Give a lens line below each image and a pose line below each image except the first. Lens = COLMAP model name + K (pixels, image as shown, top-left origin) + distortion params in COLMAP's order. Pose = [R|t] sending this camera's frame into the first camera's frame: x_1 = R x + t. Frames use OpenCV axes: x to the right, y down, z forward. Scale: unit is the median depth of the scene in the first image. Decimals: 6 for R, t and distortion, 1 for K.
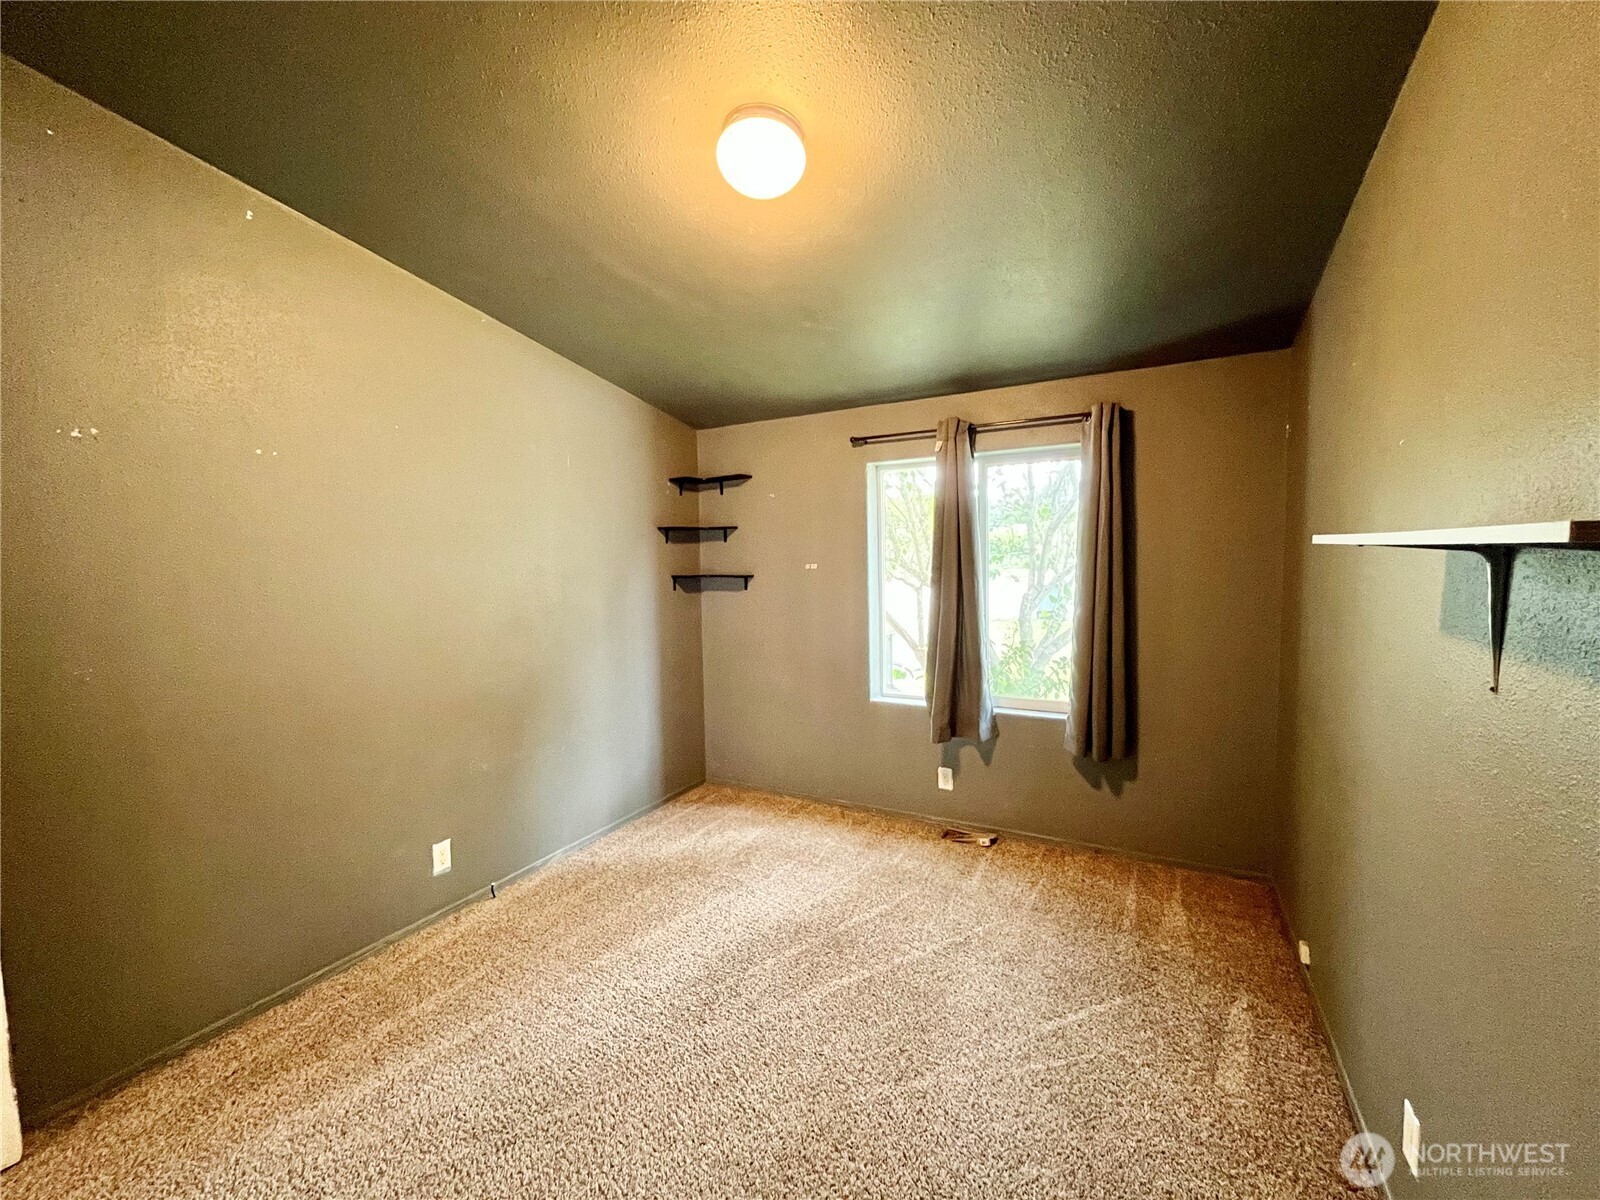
lens RADIAL K [[644.8, 0, 798.9], [0, 644.8, 605.7], [0, 0, 1]] dist [-0.001696, 0.000355]
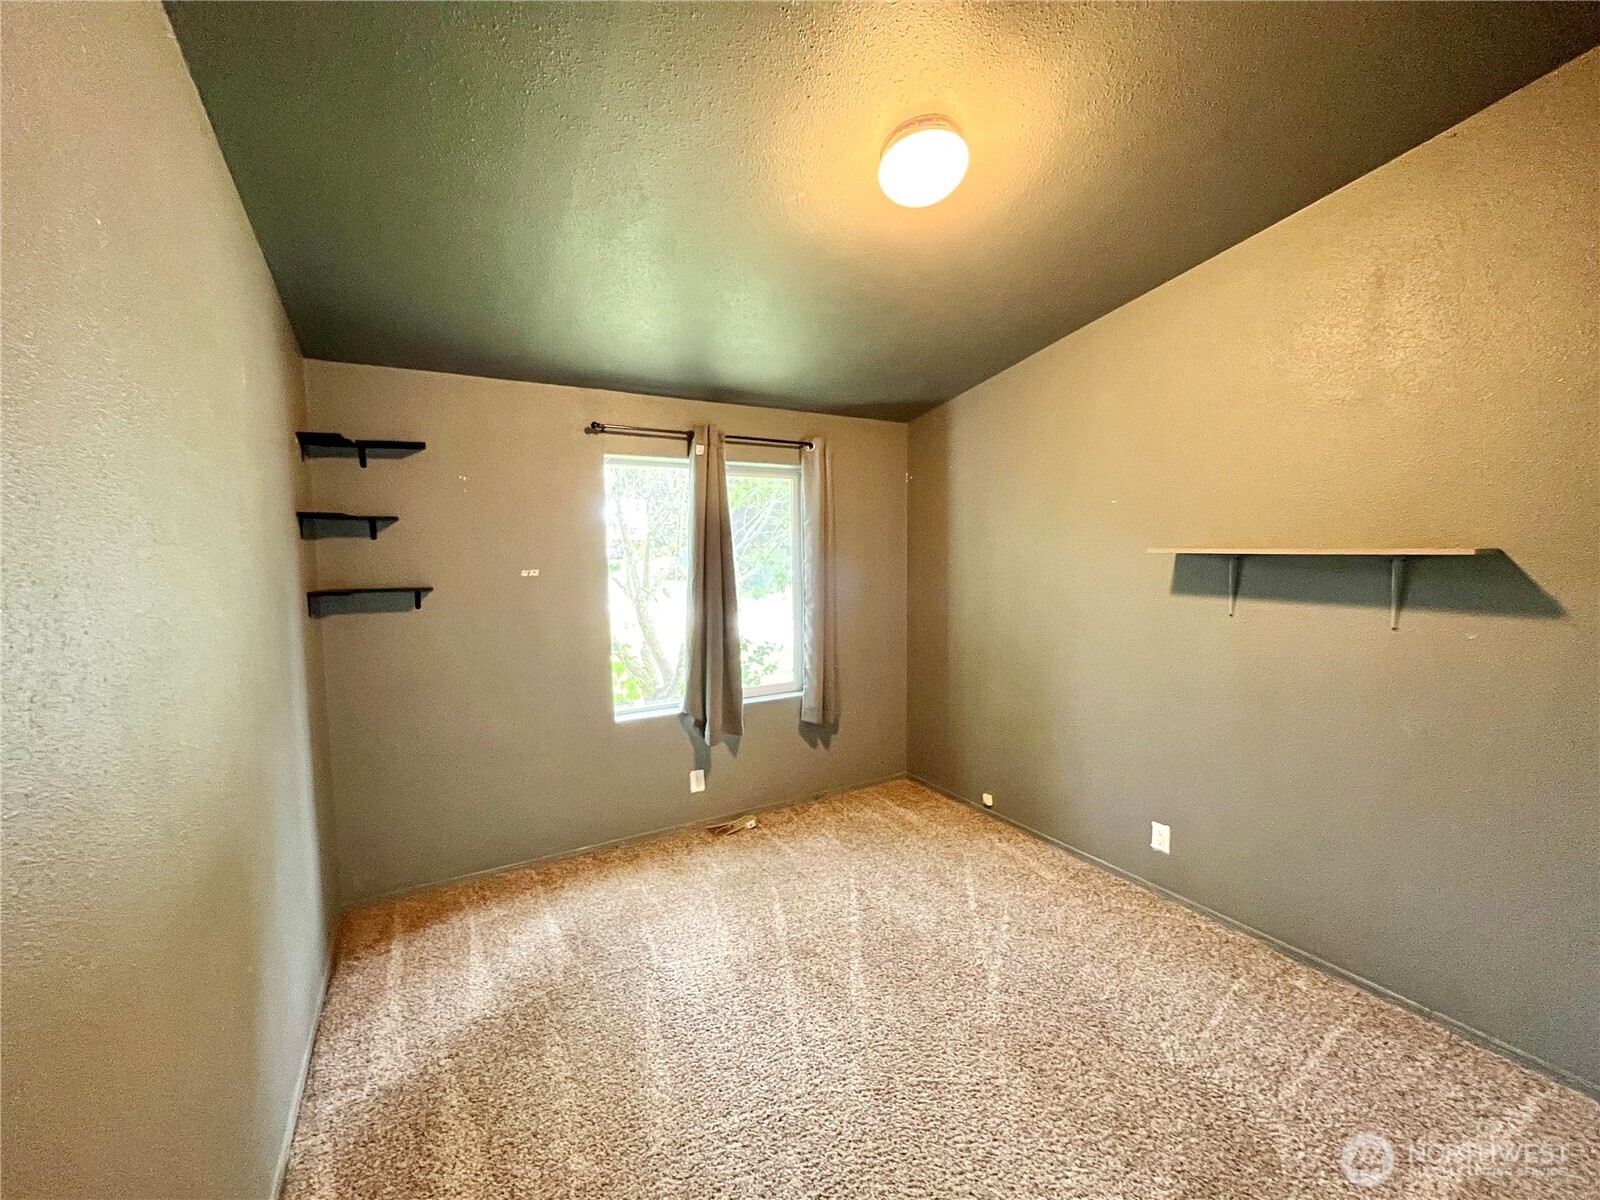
lens RADIAL K [[644.8, 0, 798.9], [0, 644.8, 605.7], [0, 0, 1]] dist [-0.001696, 0.000355]
pose [[0.525851, -0.061899, 0.848322, -0.528203], [0.066217, 0.997301, 0.031724, -0.026235], [-0.847996, 0.039491, 0.528530, 0.324610]]
